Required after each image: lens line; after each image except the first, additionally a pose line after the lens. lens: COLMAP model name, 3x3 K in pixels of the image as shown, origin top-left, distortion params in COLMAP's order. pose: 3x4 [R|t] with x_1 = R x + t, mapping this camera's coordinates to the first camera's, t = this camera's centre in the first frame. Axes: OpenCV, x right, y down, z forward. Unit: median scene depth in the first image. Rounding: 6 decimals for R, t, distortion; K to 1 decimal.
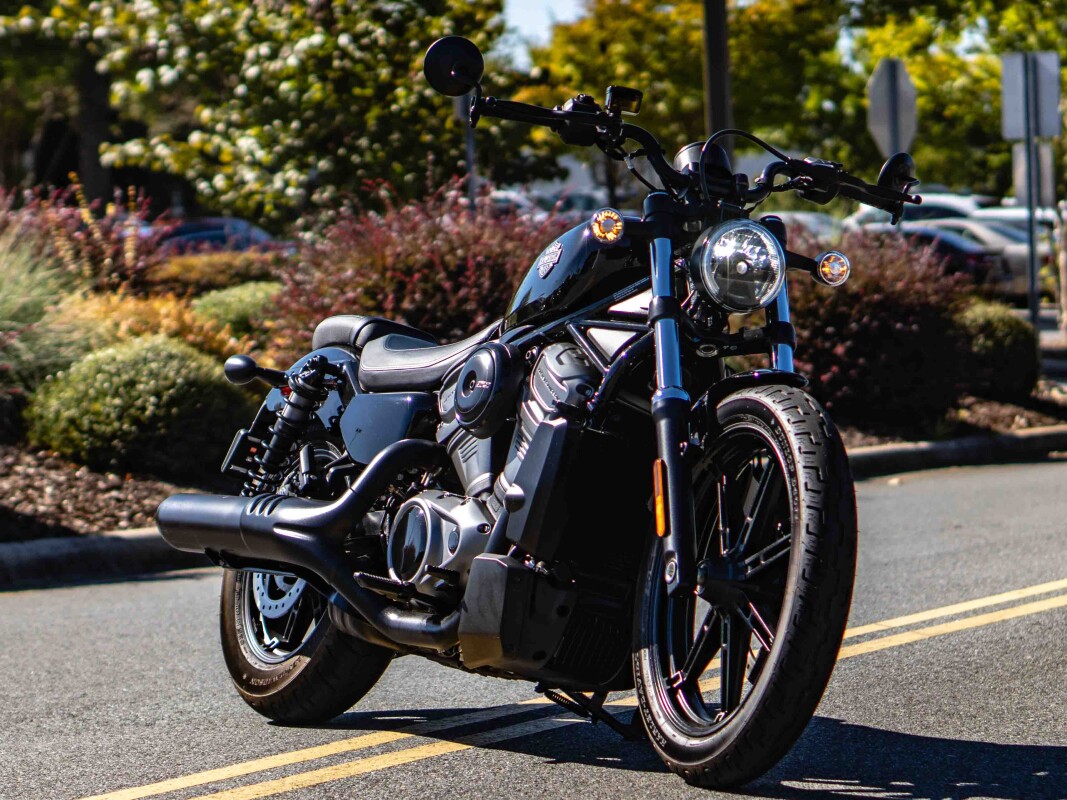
lens RADIAL K [[2965.0, 0, 499.9], [0, 2965.0, 400.3], [0, 0, 1]] dist [0.142352, -0.447356]
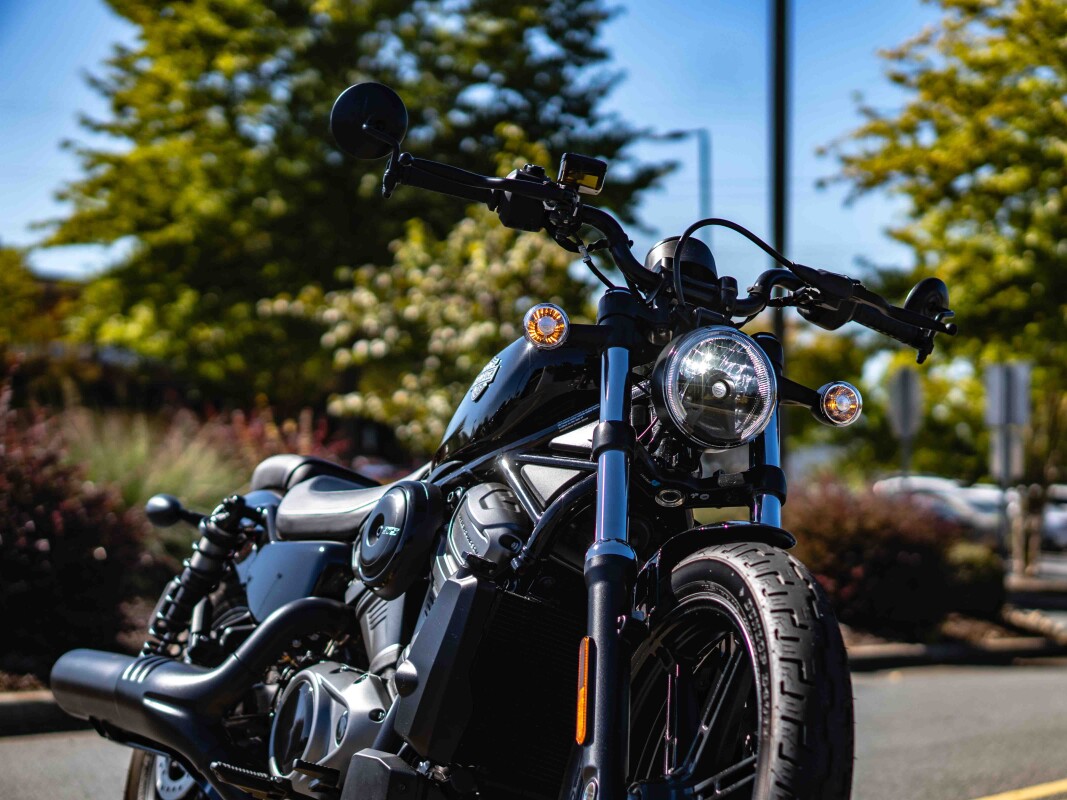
lens RADIAL K [[2965.0, 0, 499.9], [0, 2965.0, 400.3], [0, 0, 1]] dist [0.142352, -0.447356]
pose [[0.998427, 0.055722, -0.006232, 0.029308], [-0.055992, 0.996712, -0.058567, 0.005105], [0.002948, 0.058824, 0.998264, 0.235604]]
